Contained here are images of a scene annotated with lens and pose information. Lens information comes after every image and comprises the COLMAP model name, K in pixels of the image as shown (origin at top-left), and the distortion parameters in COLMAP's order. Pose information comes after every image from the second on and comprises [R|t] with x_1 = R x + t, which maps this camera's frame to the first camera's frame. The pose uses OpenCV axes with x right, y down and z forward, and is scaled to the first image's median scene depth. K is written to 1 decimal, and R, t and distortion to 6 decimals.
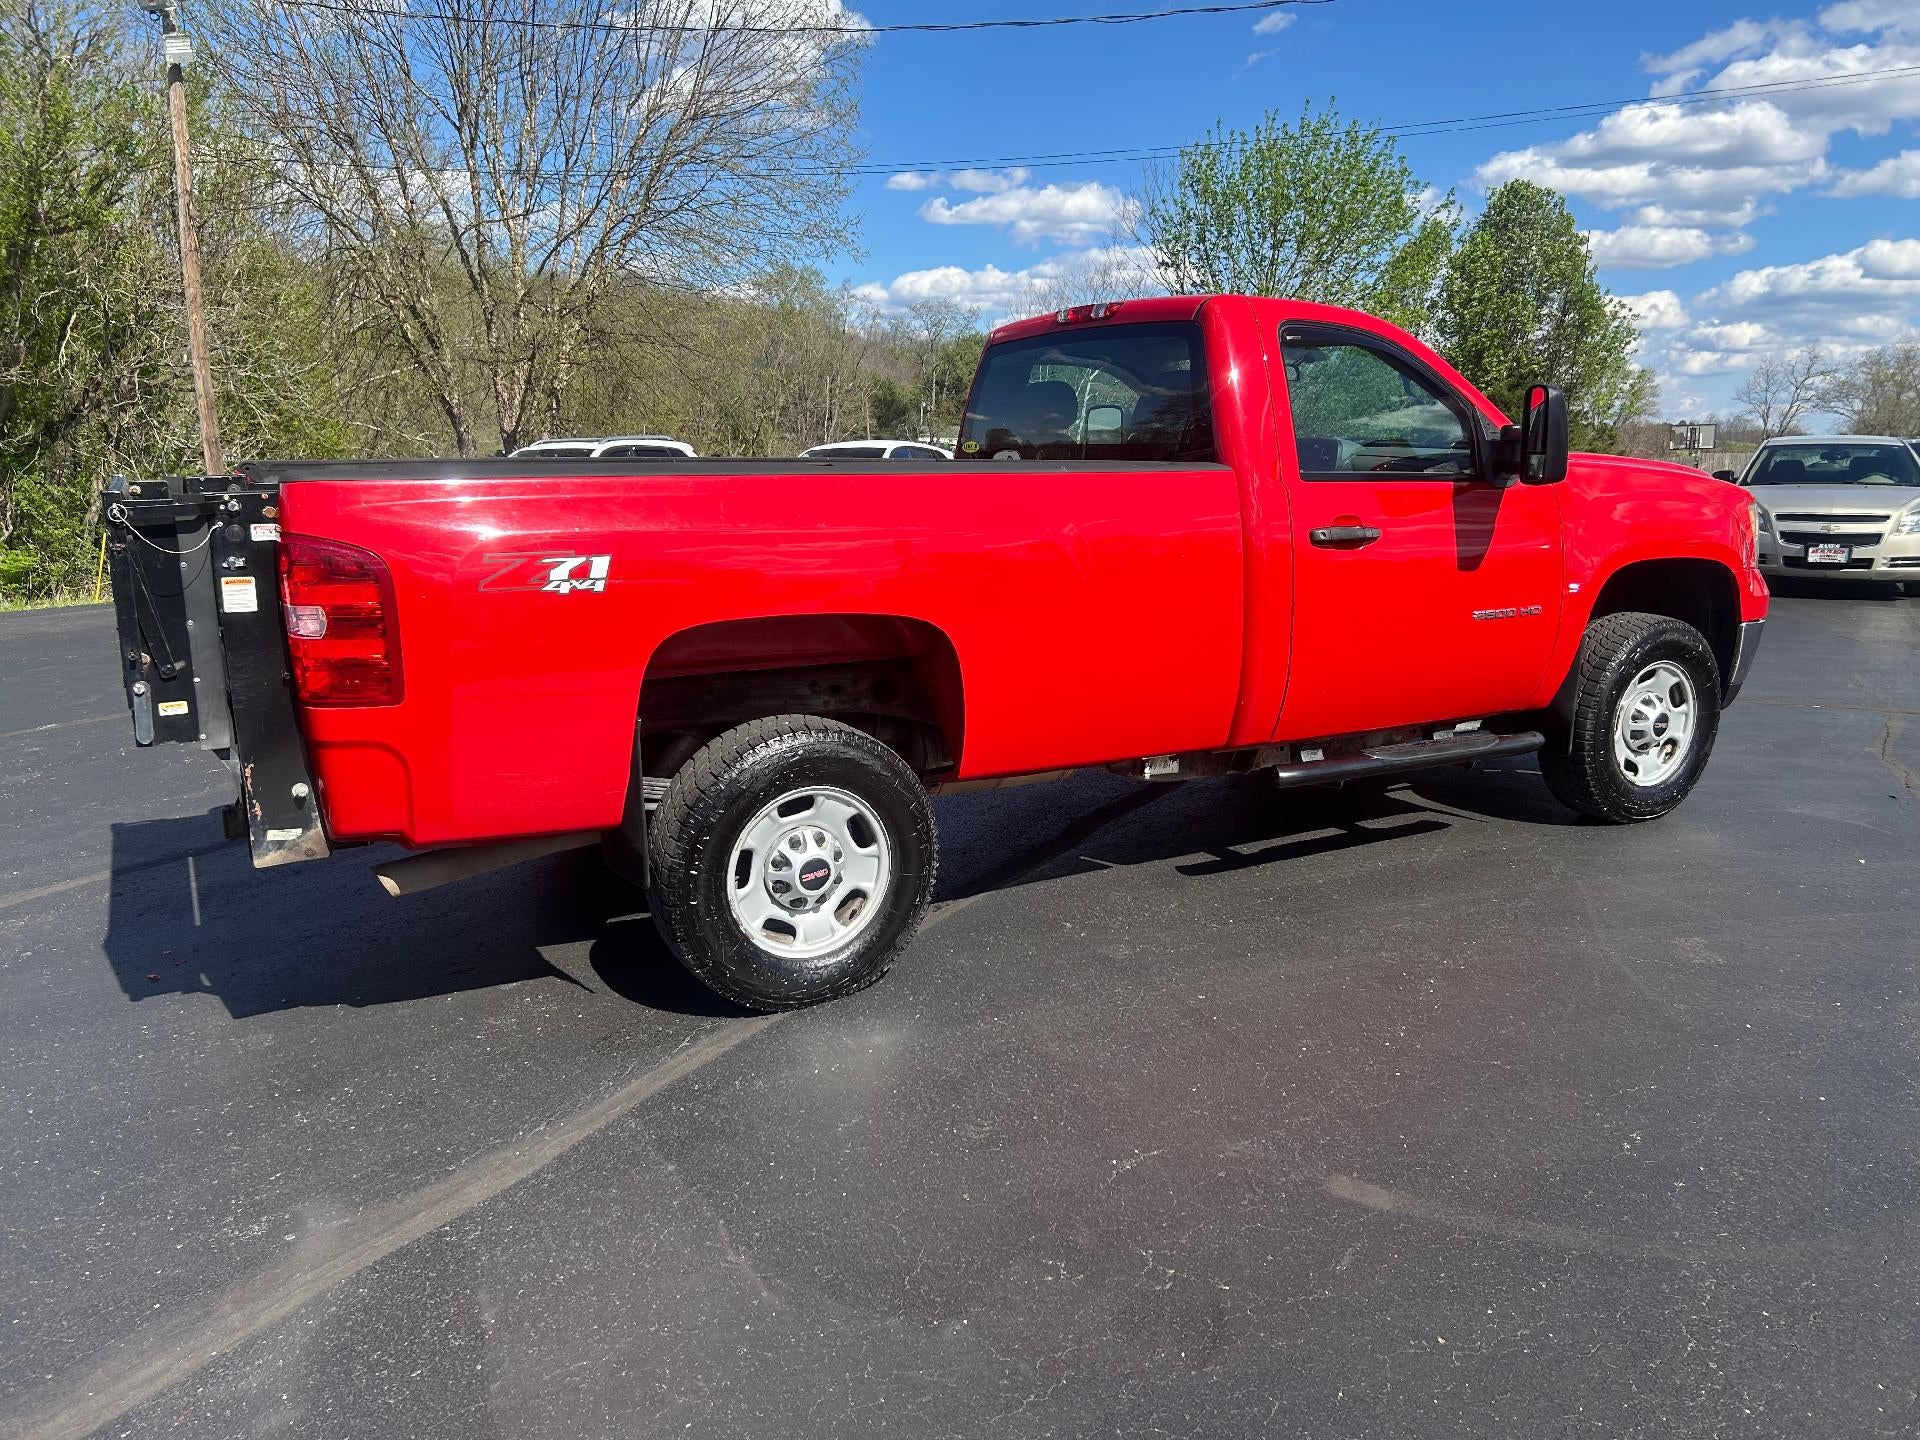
lens RADIAL K [[1457.0, 0, 967.3], [0, 1457.0, 723.3], [0, 0, 1]] dist [0.054933, -0.064865]
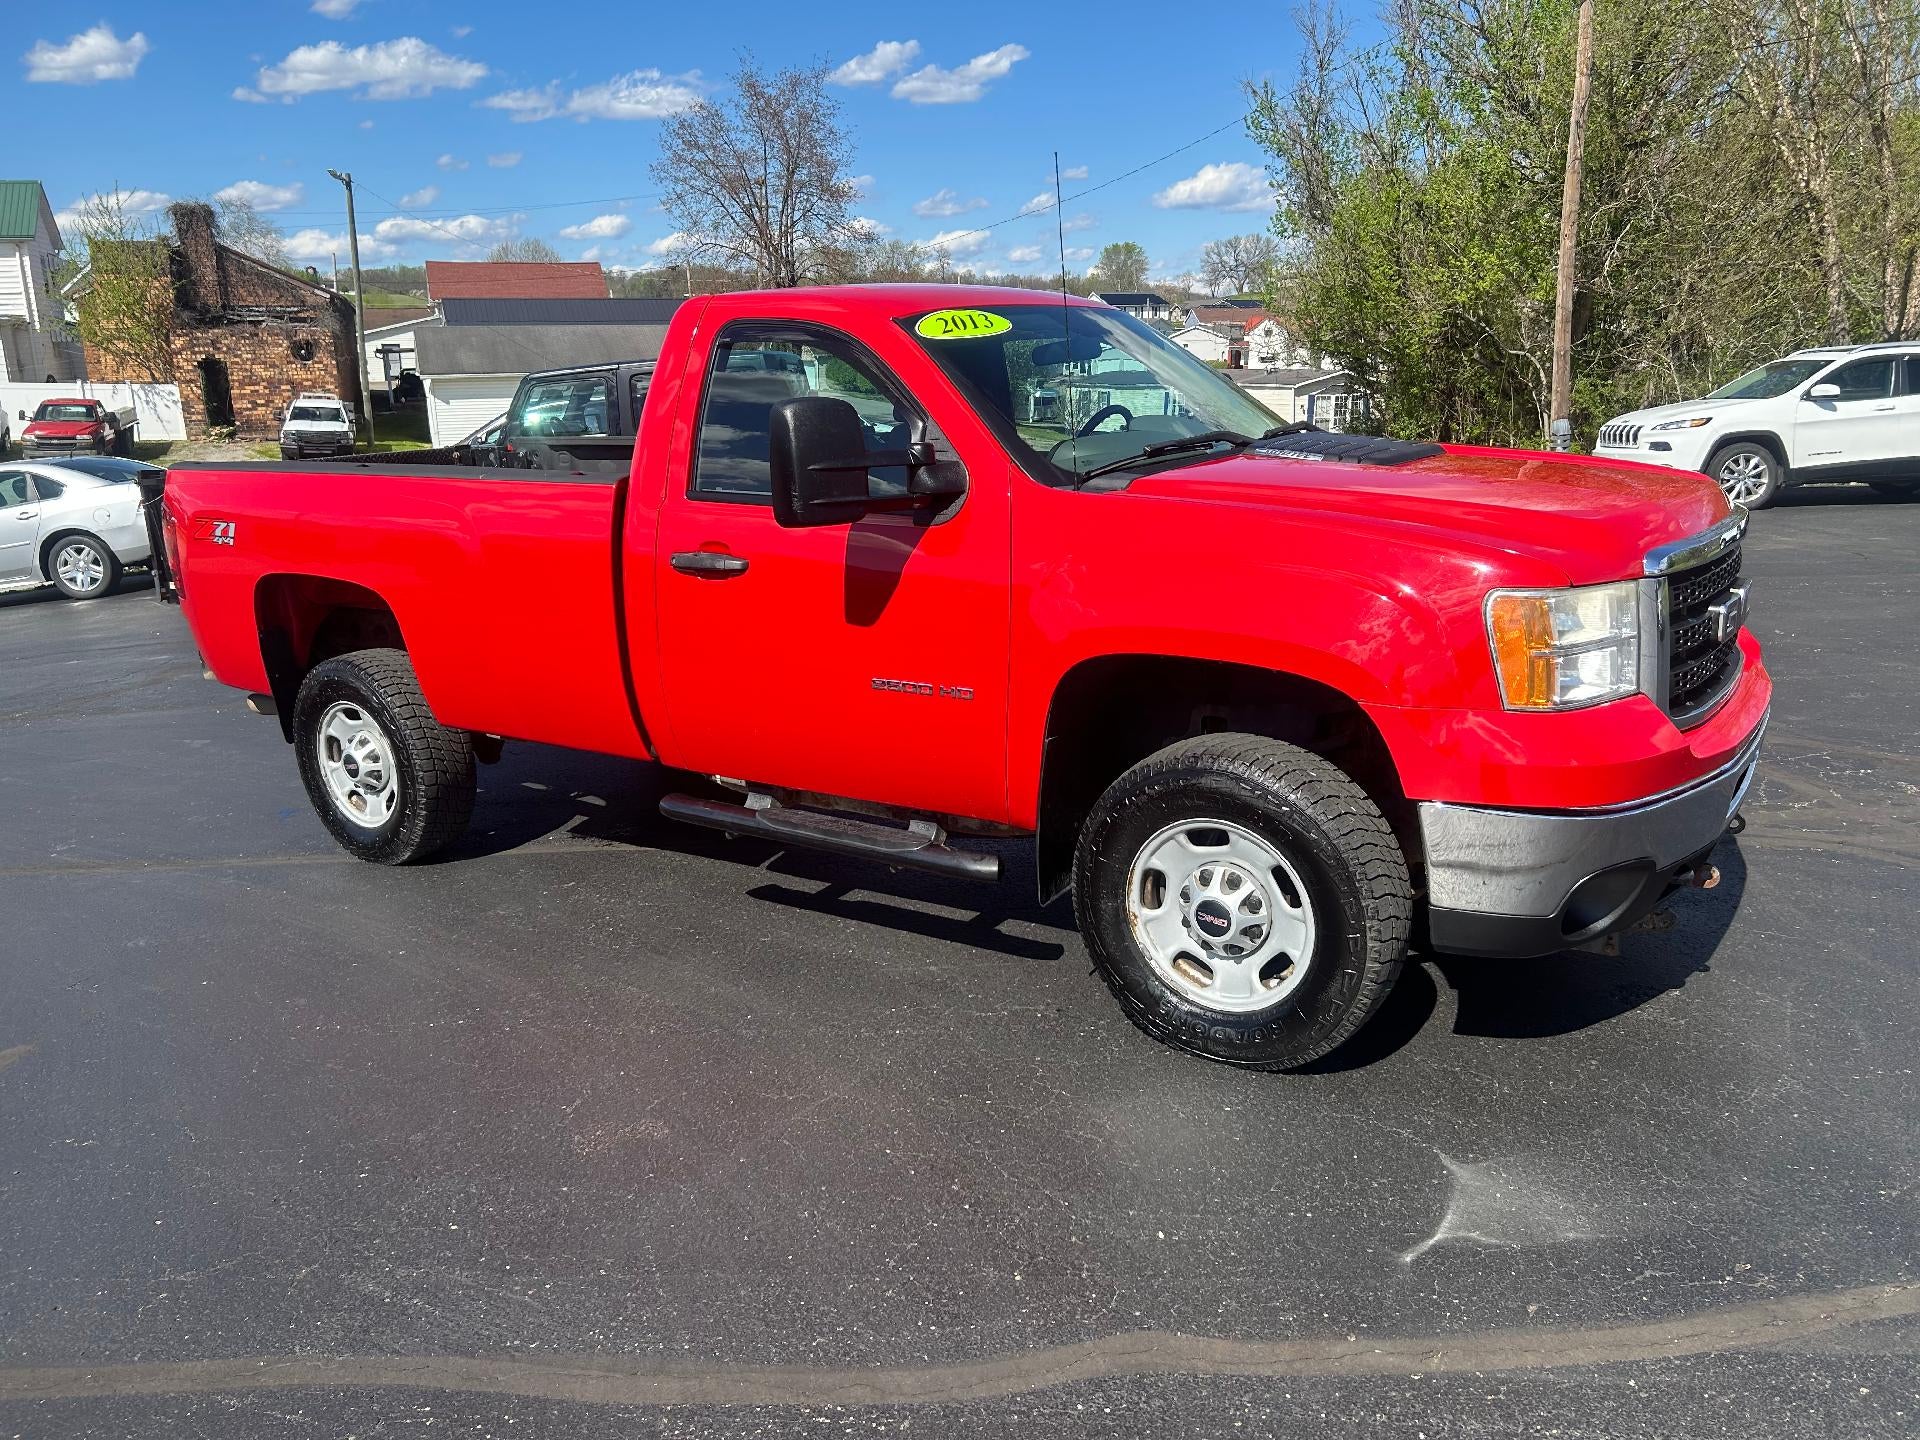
lens RADIAL K [[1457.0, 0, 961.4], [0, 1457.0, 705.6], [0, 0, 1]] dist [0.054933, -0.064865]
pose [[0.450584, 0.193252, -0.871566, 0.118856], [-0.137806, 0.979644, 0.145972, -0.020512], [0.882034, 0.054334, 0.468043, 0.076072]]
